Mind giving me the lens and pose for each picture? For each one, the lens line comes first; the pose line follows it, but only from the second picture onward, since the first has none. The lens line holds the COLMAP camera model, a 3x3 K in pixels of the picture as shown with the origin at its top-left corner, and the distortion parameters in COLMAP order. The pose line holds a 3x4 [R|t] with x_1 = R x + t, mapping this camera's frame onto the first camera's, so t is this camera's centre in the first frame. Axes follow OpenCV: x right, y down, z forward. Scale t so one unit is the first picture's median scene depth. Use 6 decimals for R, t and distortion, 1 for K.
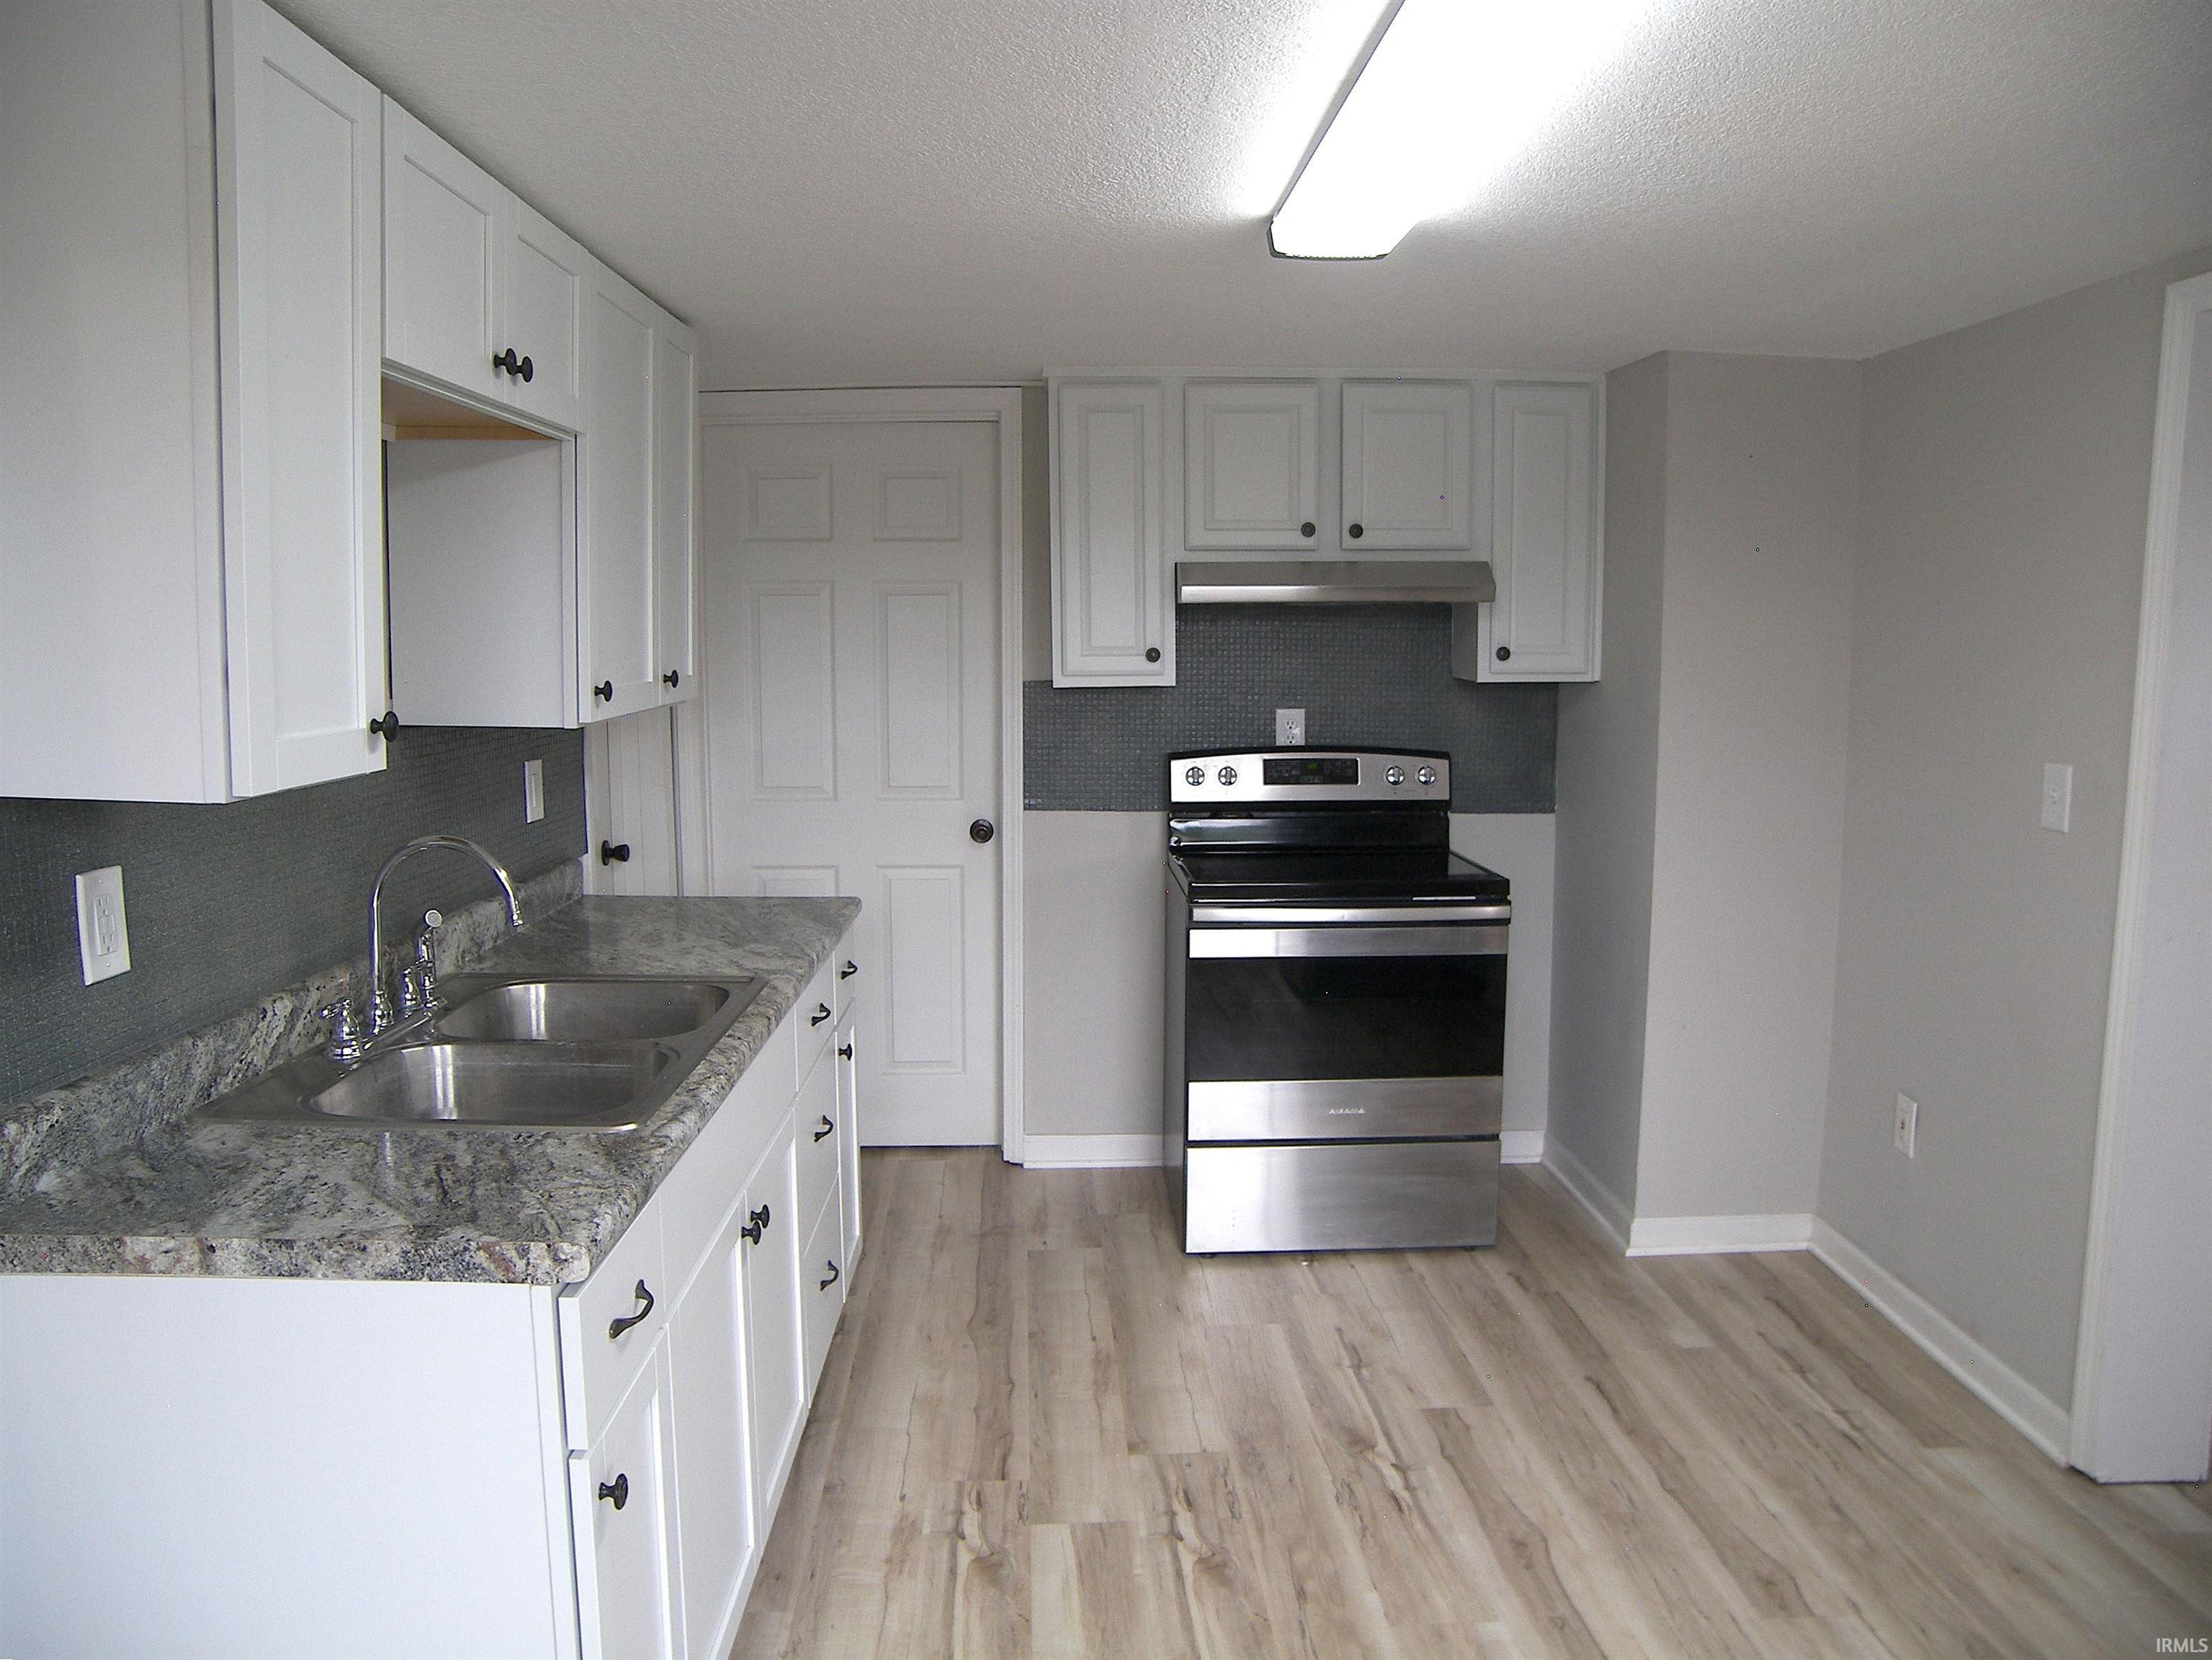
lens RADIAL K [[1590.0, 0, 1106.3], [0, 1590.0, 819.0], [0, 0, 1]] dist [-0.080903, 0.013888]
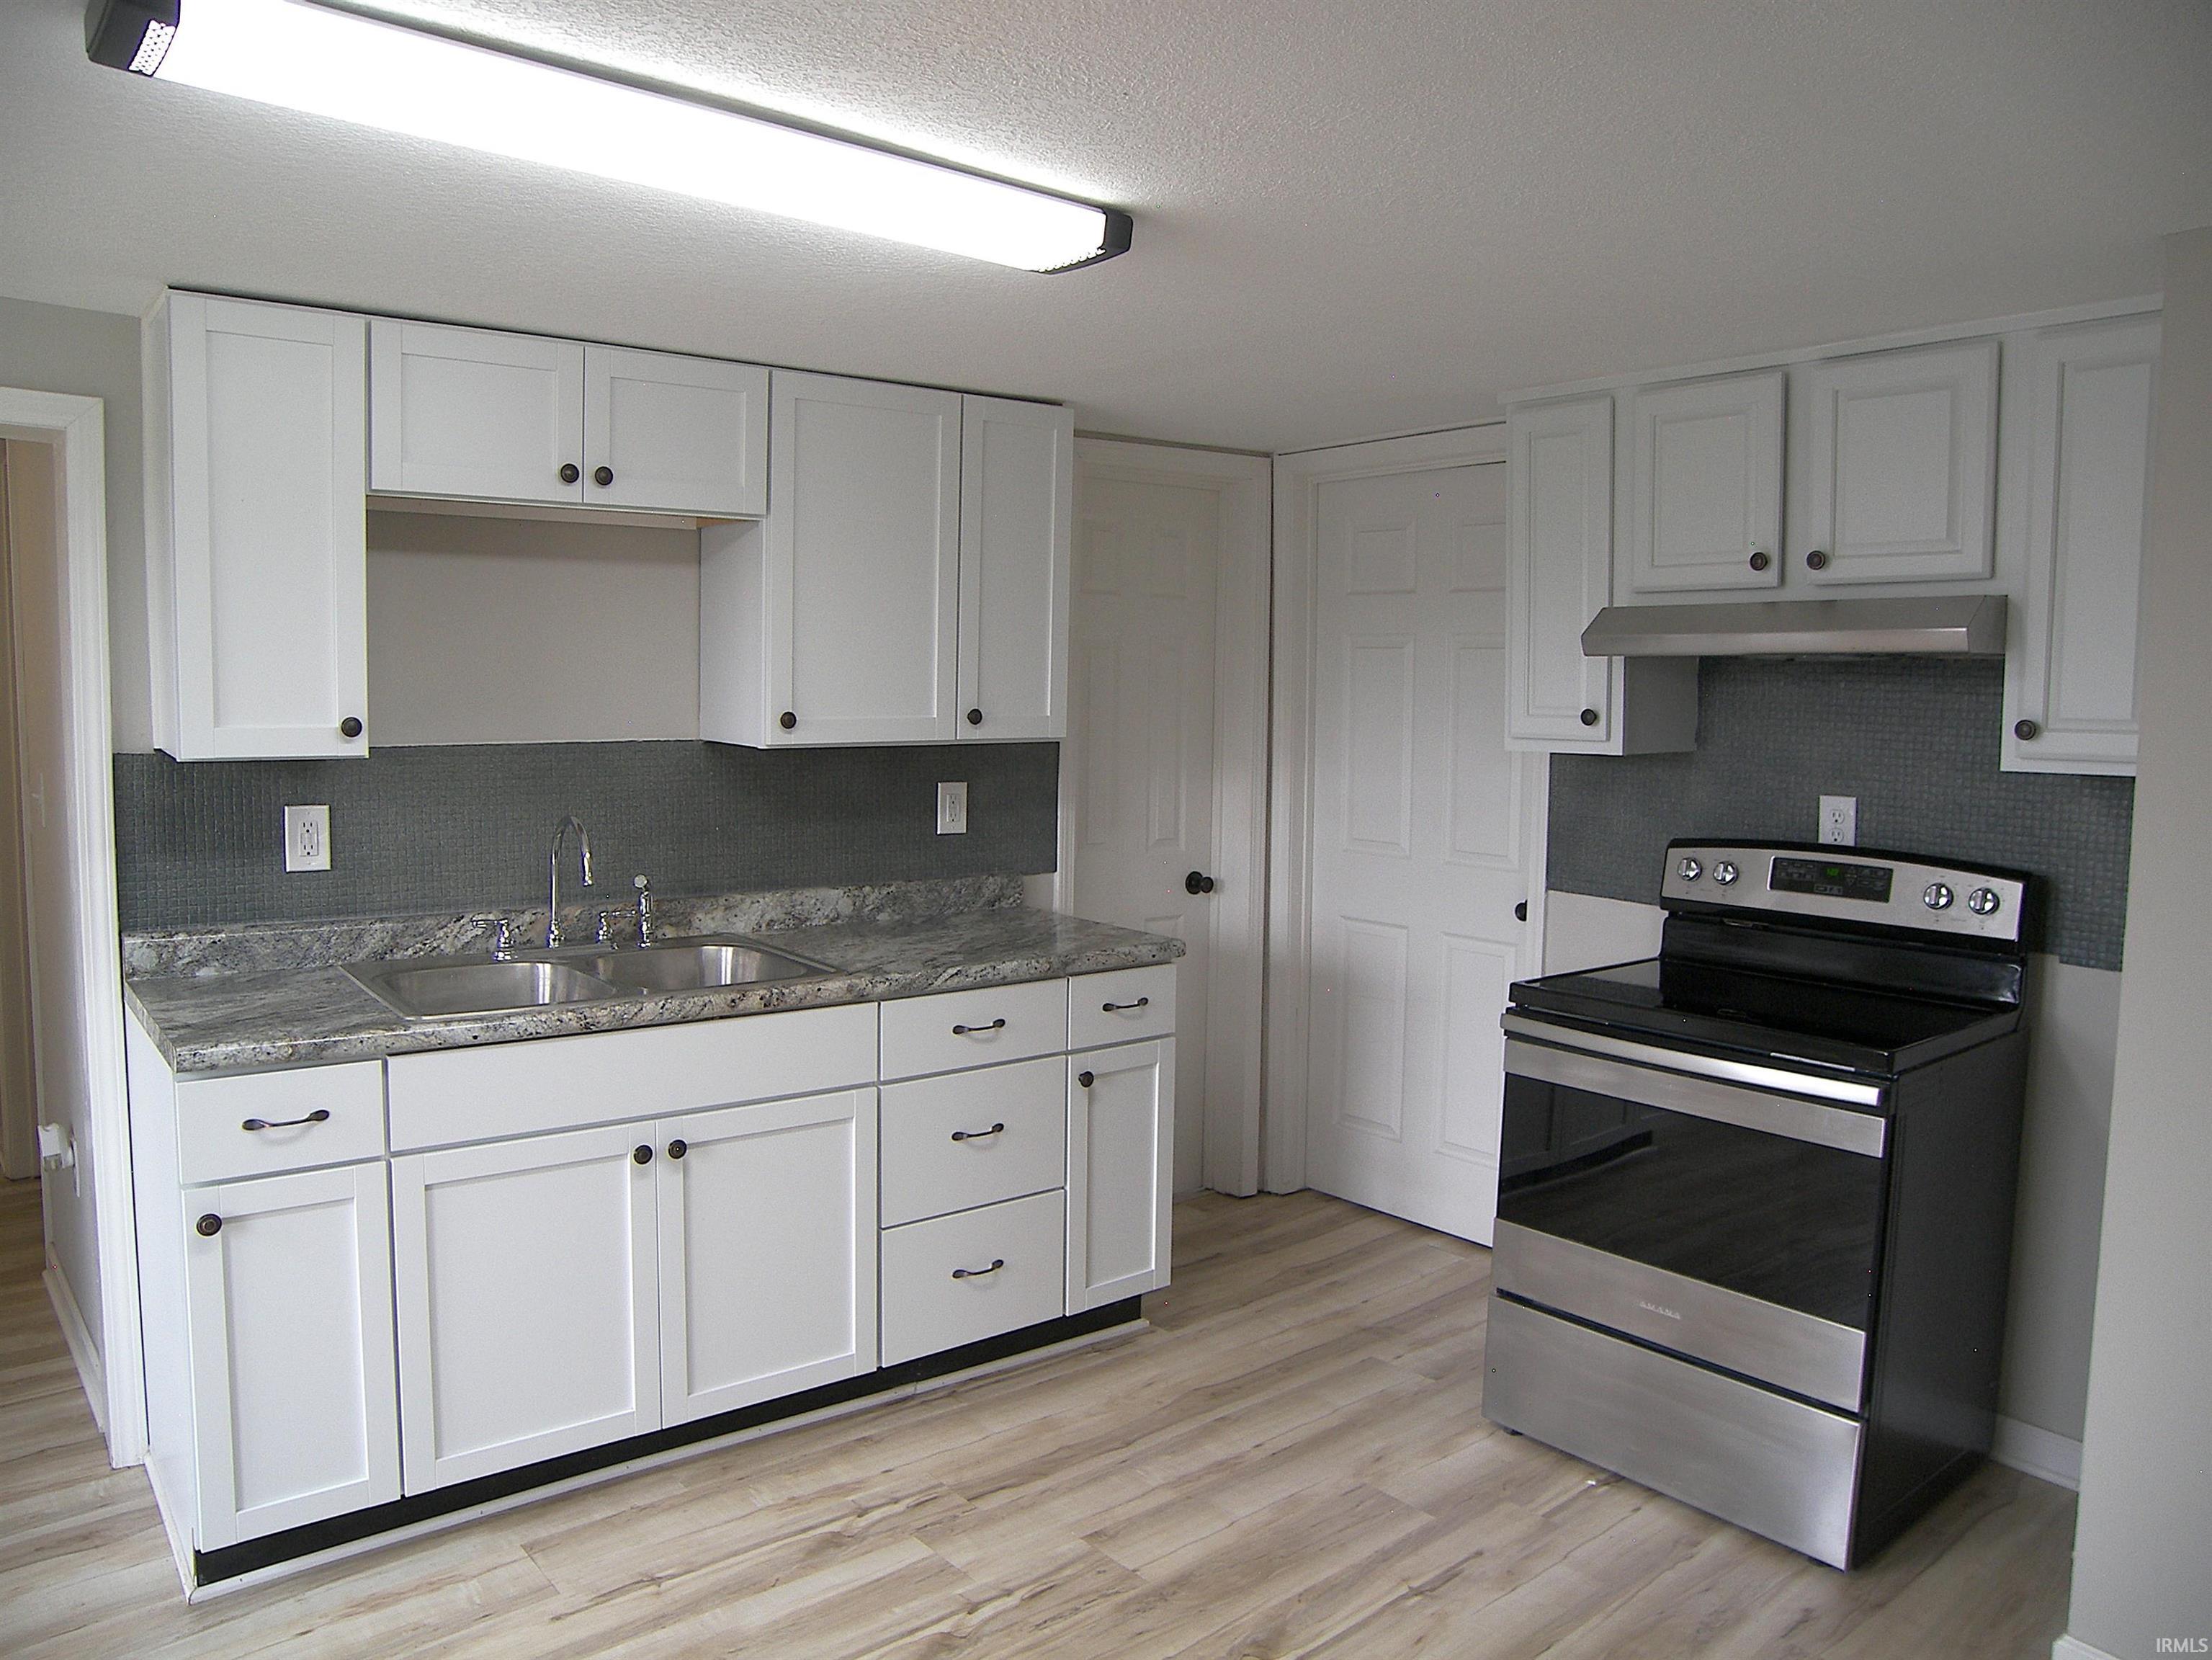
lens RADIAL K [[1590.0, 0, 1107.5], [0, 1590.0, 821.9], [0, 0, 1]] dist [-0.080903, 0.013888]
pose [[0.612632, 0.081926, -0.786111, 0.636303], [-0.112508, 0.993524, 0.015862, -0.038142], [0.782320, 0.078726, 0.617882, 0.338667]]
